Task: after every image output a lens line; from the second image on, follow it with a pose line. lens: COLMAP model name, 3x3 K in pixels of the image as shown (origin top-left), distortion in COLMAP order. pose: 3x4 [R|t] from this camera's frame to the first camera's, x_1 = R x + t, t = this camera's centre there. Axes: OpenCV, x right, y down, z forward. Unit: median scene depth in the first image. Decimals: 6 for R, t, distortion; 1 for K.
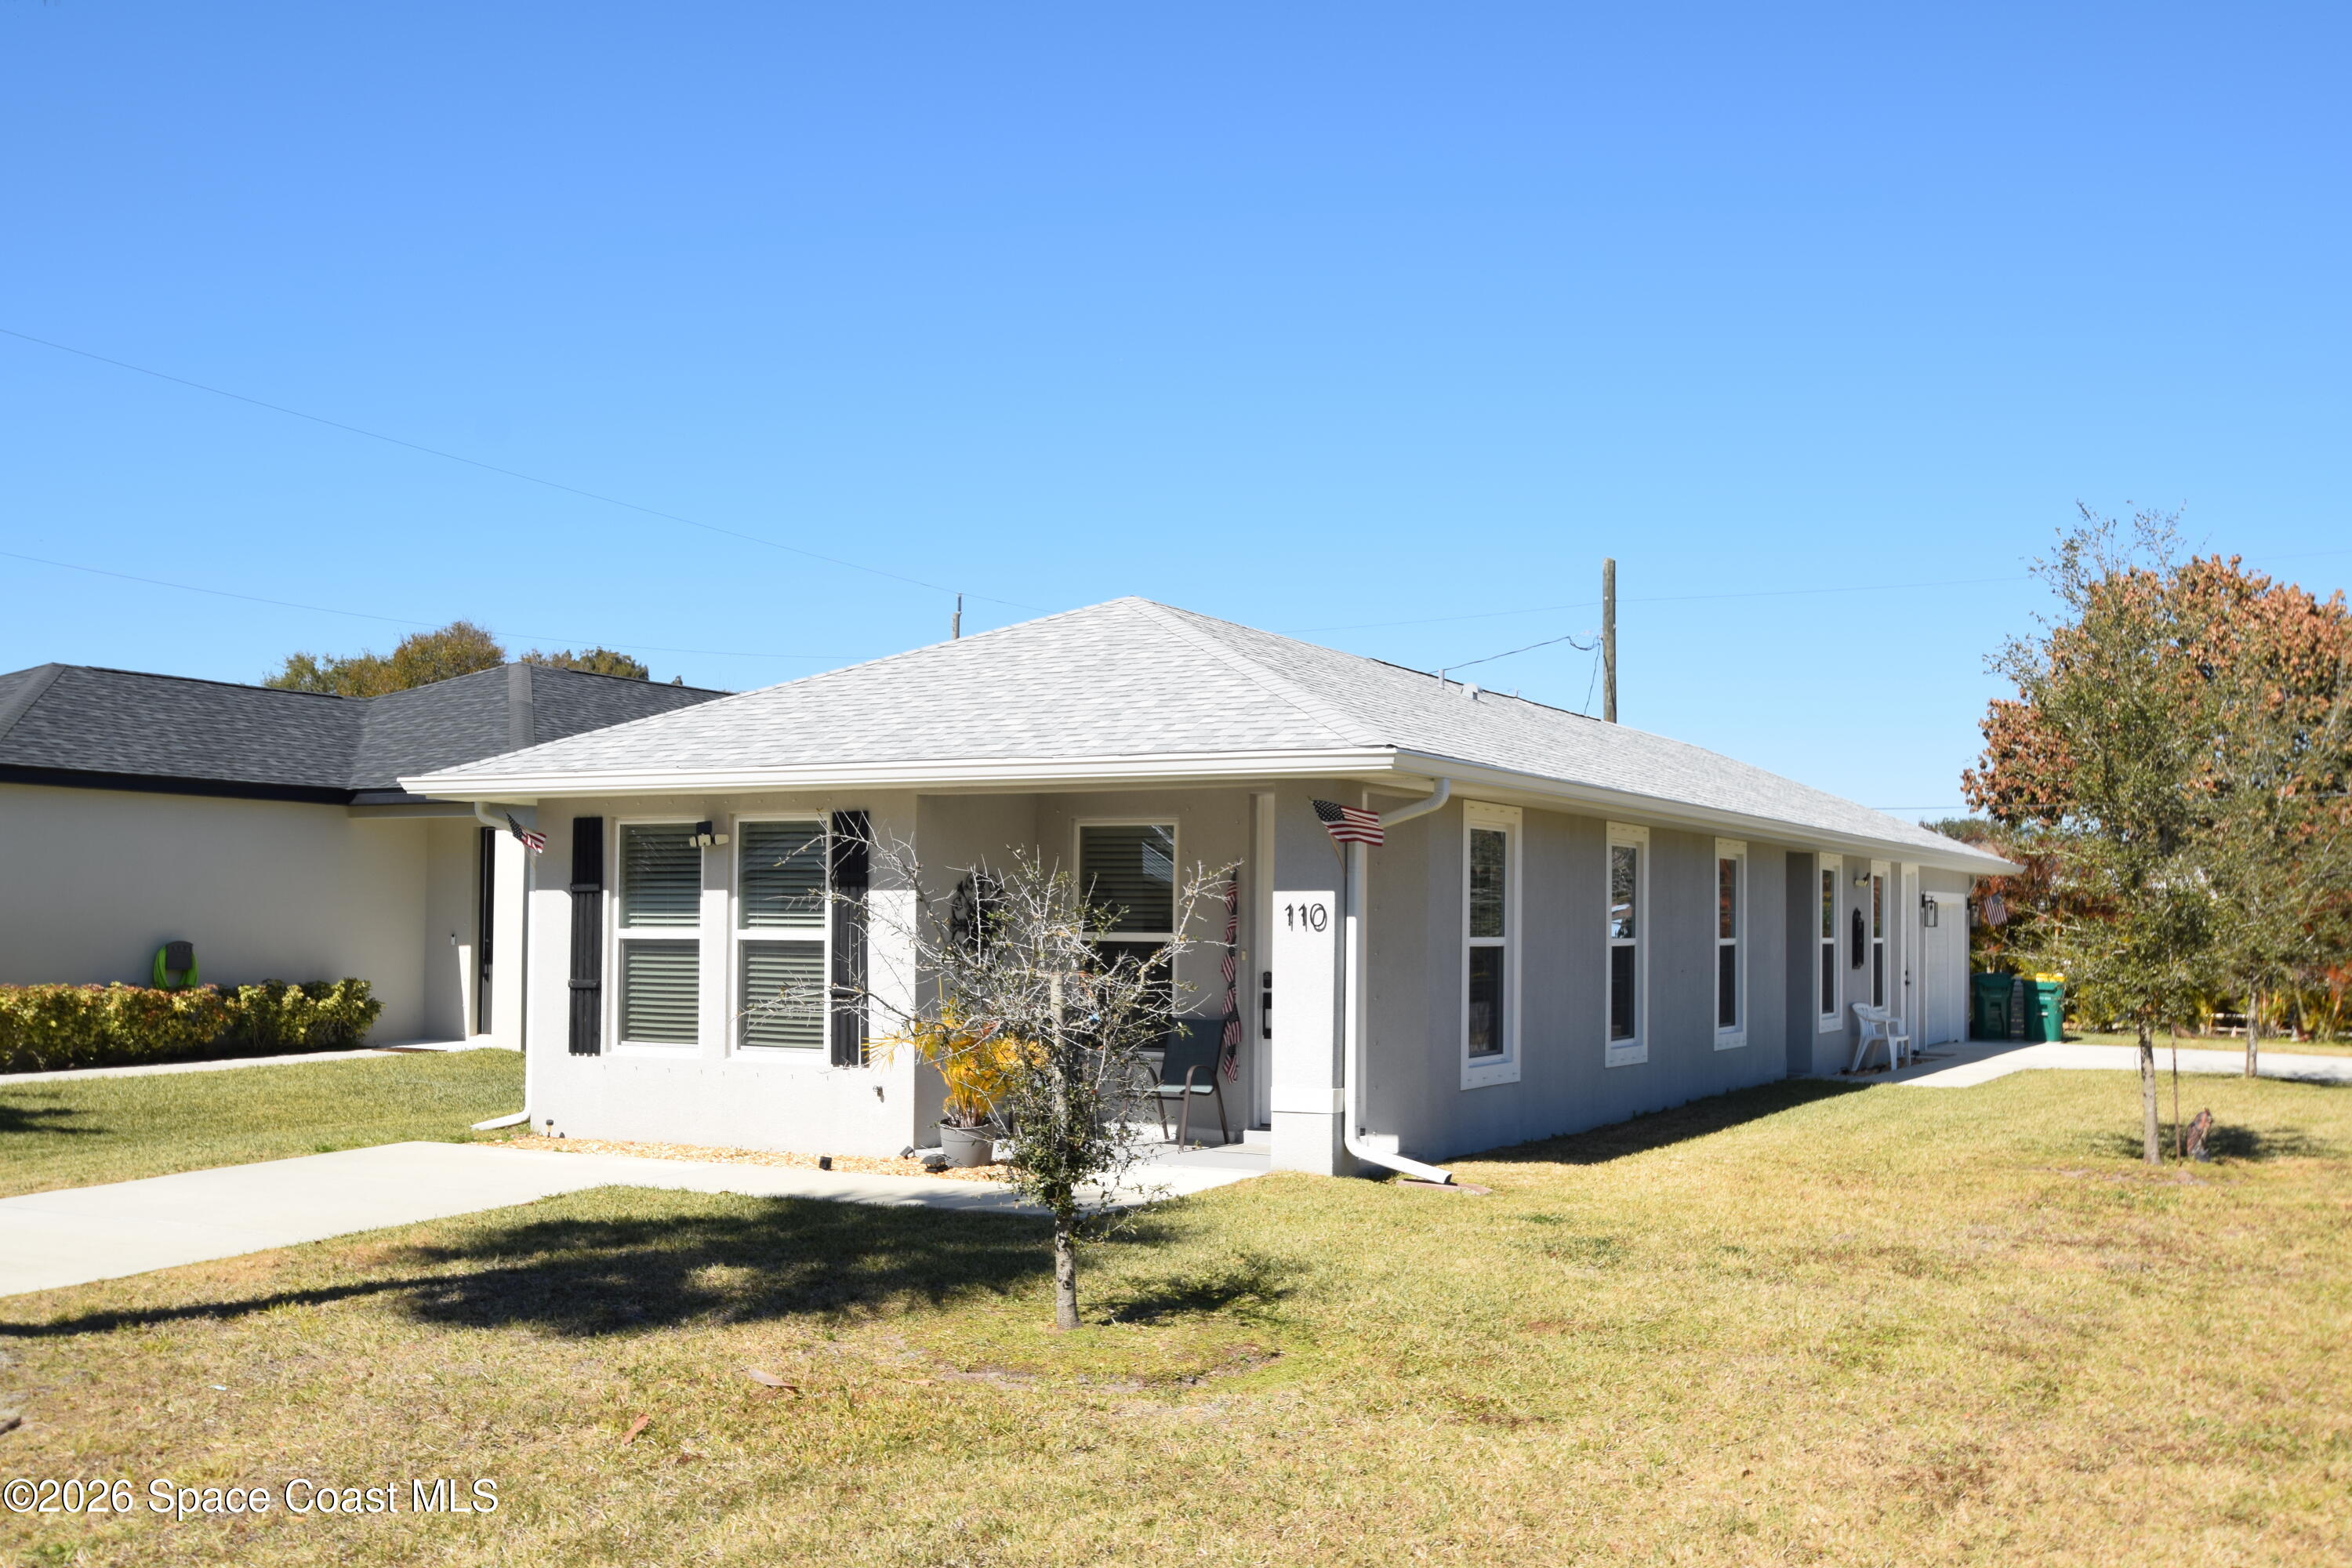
lens RADIAL K [[2234.6, 0, 1176.0], [0, 2234.6, 784.0], [0, 0, 1]] dist [-0.038820, -0.007682]
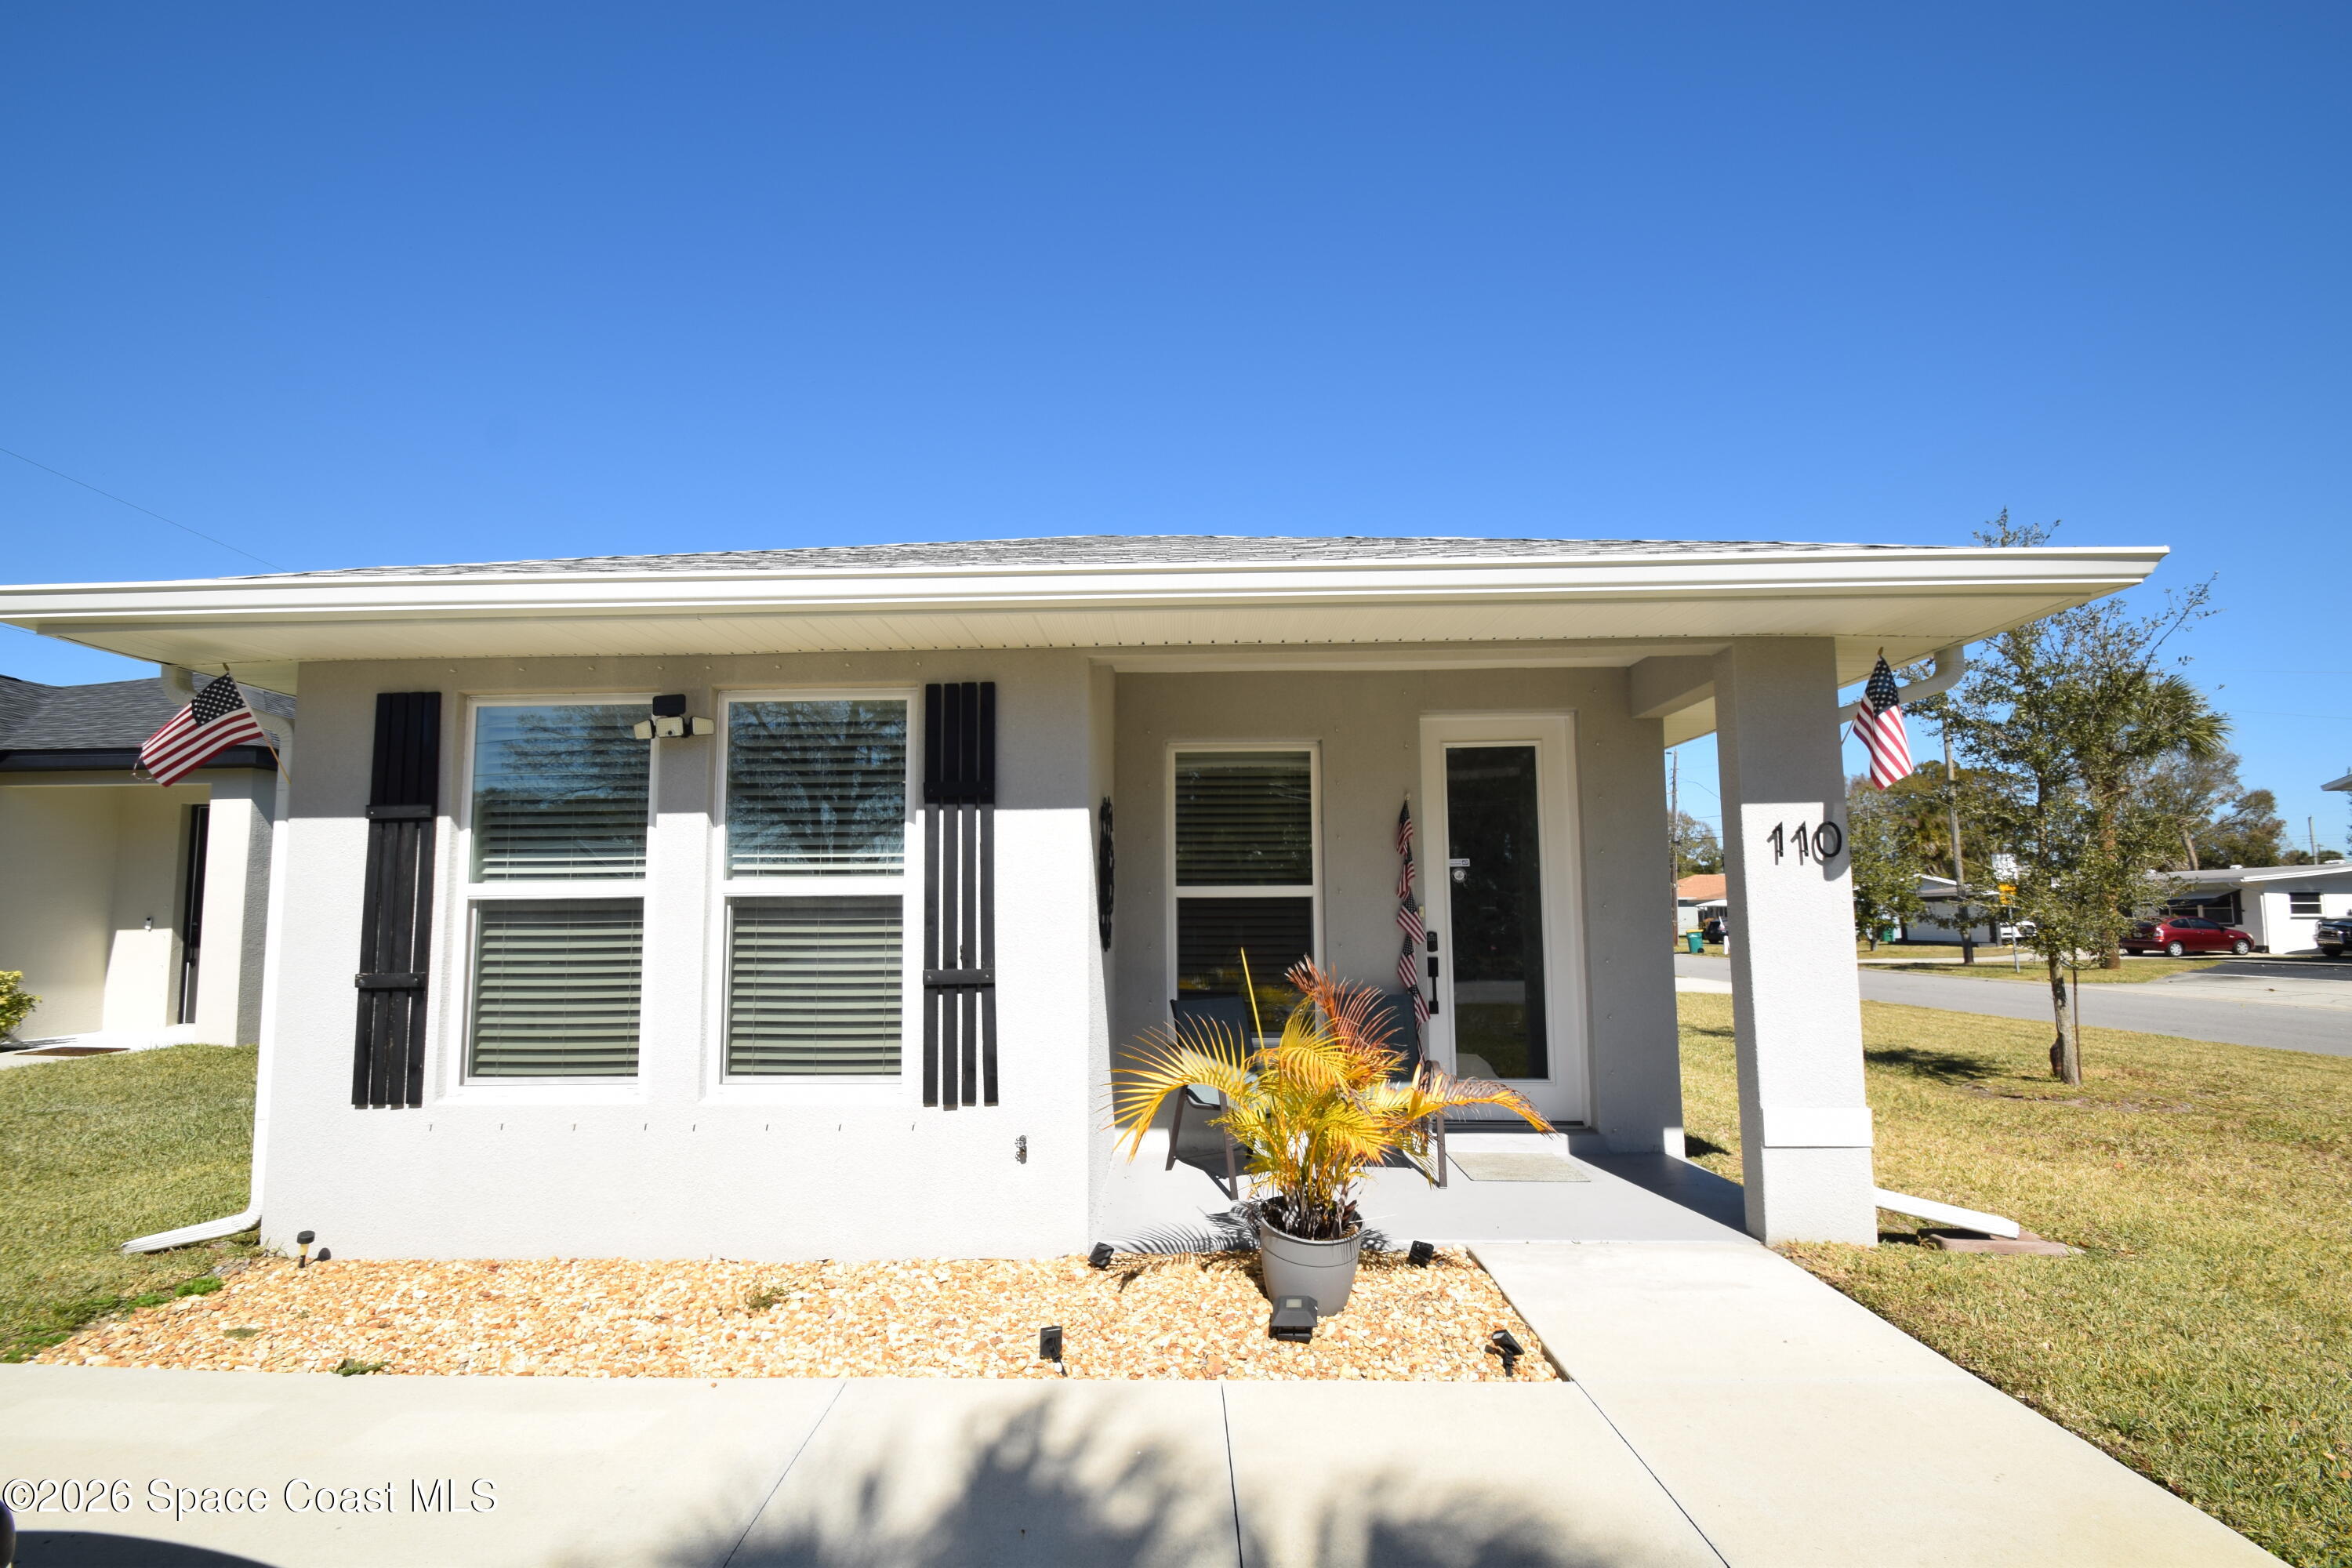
lens RADIAL K [[1013.6, 0, 1165.8], [0, 1013.6, 822.7], [0, 0, 1]] dist [0.011756, -0.014299]
pose [[0.898175, 0.026515, 0.438838, -0.209889], [-0.014844, 0.999439, -0.030006, 0.056300], [-0.439388, 0.020437, 0.898065, 0.702950]]
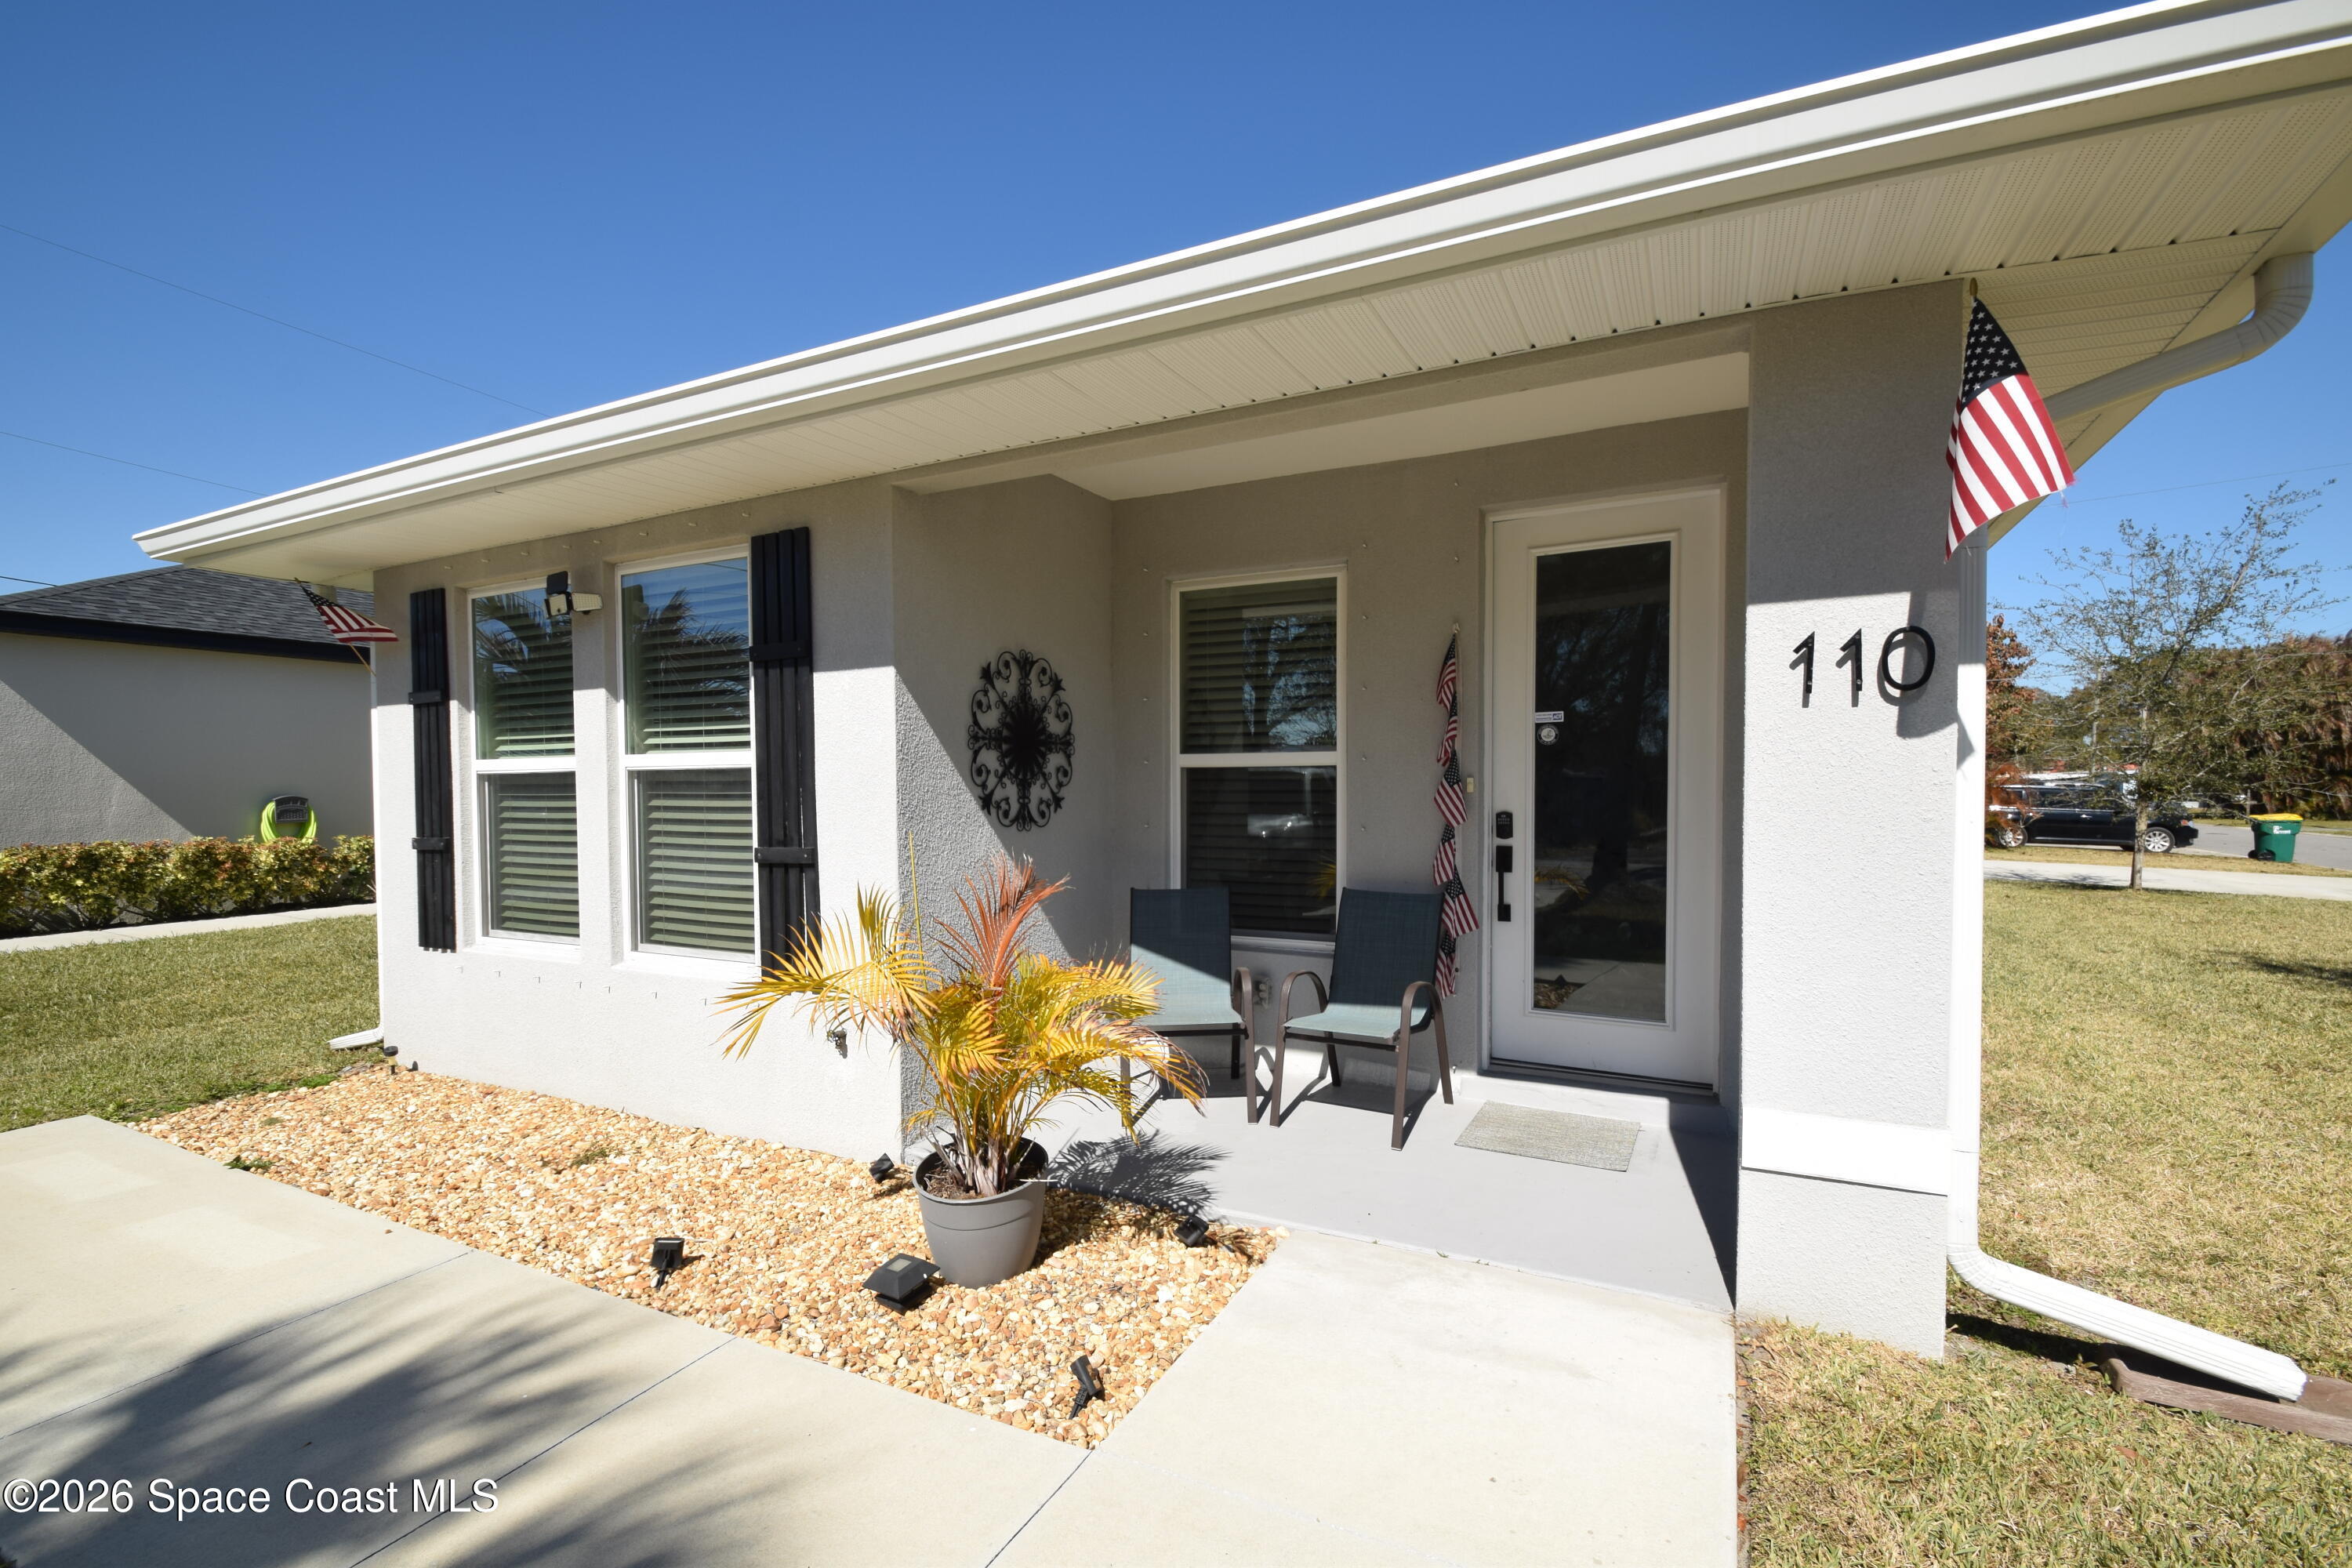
lens RADIAL K [[1050.2, 0, 1174.4], [0, 1050.2, 822.5], [0, 0, 1]] dist [0.014938, -0.015286]
pose [[0.999867, -0.013616, 0.009015, -0.050729], [0.012662, 0.995051, 0.098557, 0.057311], [-0.010313, -0.098430, 0.995091, 0.711018]]
